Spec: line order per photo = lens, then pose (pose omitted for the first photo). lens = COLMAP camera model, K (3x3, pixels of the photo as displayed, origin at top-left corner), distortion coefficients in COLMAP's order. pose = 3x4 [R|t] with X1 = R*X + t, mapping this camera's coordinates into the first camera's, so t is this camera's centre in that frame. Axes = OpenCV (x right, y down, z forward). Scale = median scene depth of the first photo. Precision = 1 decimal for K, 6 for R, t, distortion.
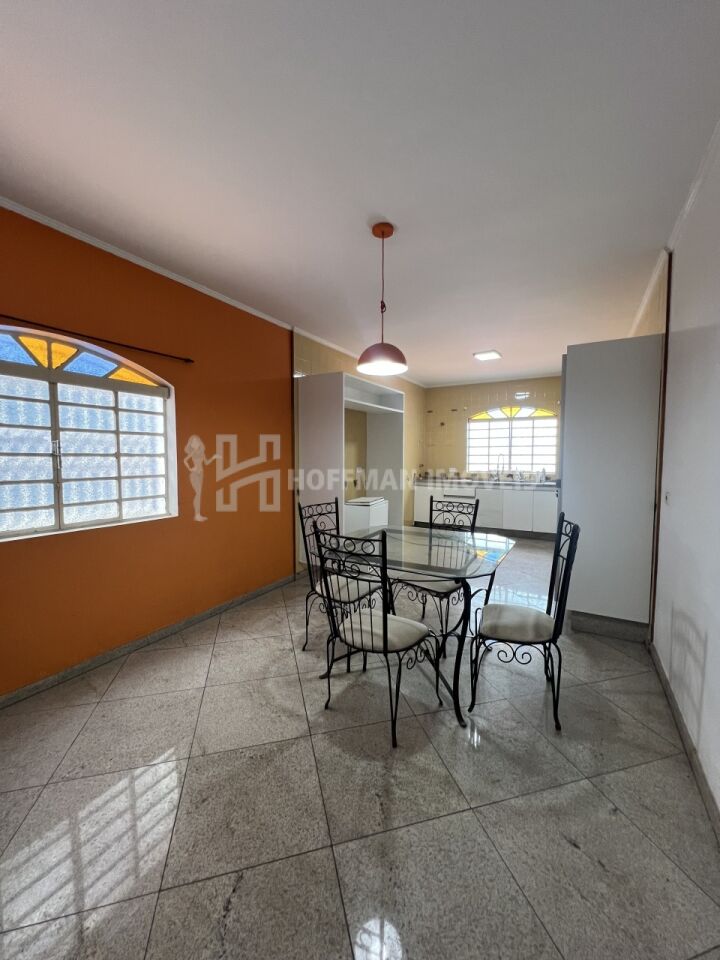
lens RADIAL K [[382.8, 0, 360.0], [0, 382.8, 480.0], [0, 0, 1]] dist [0.002220, 0.000167]
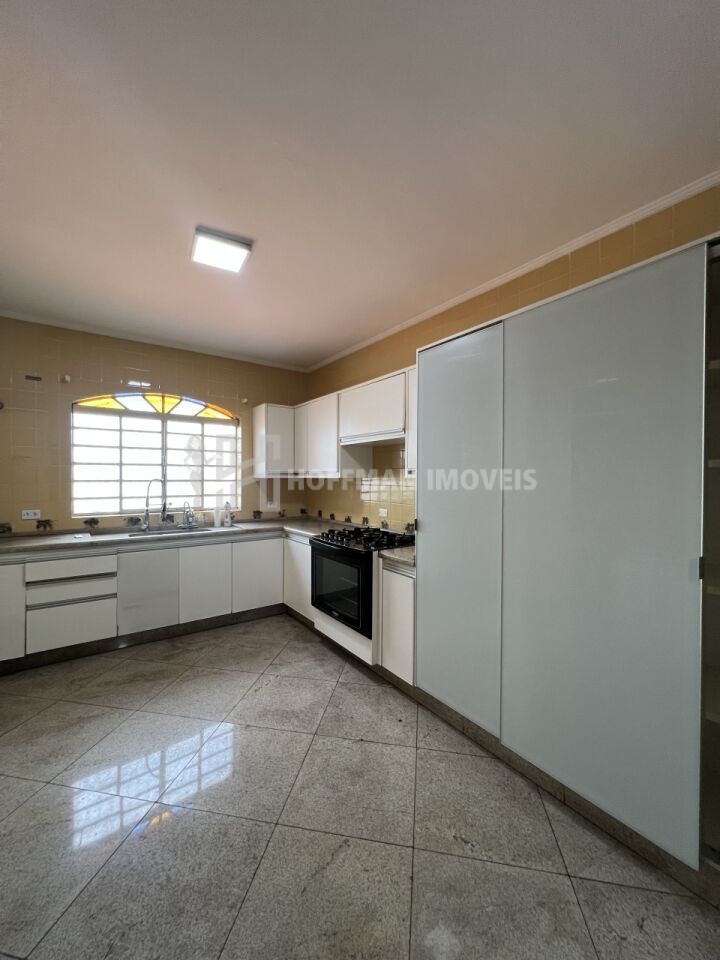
lens RADIAL K [[382.8, 0, 361.5], [0, 382.8, 479.3], [0, 0, 1]] dist [0.002220, 0.000167]
pose [[0.410506, -0.001923, 0.911856, 0.001341], [0.049469, 0.998572, -0.020165, -0.040800], [-0.910515, 0.053387, 0.410015, 0.502307]]
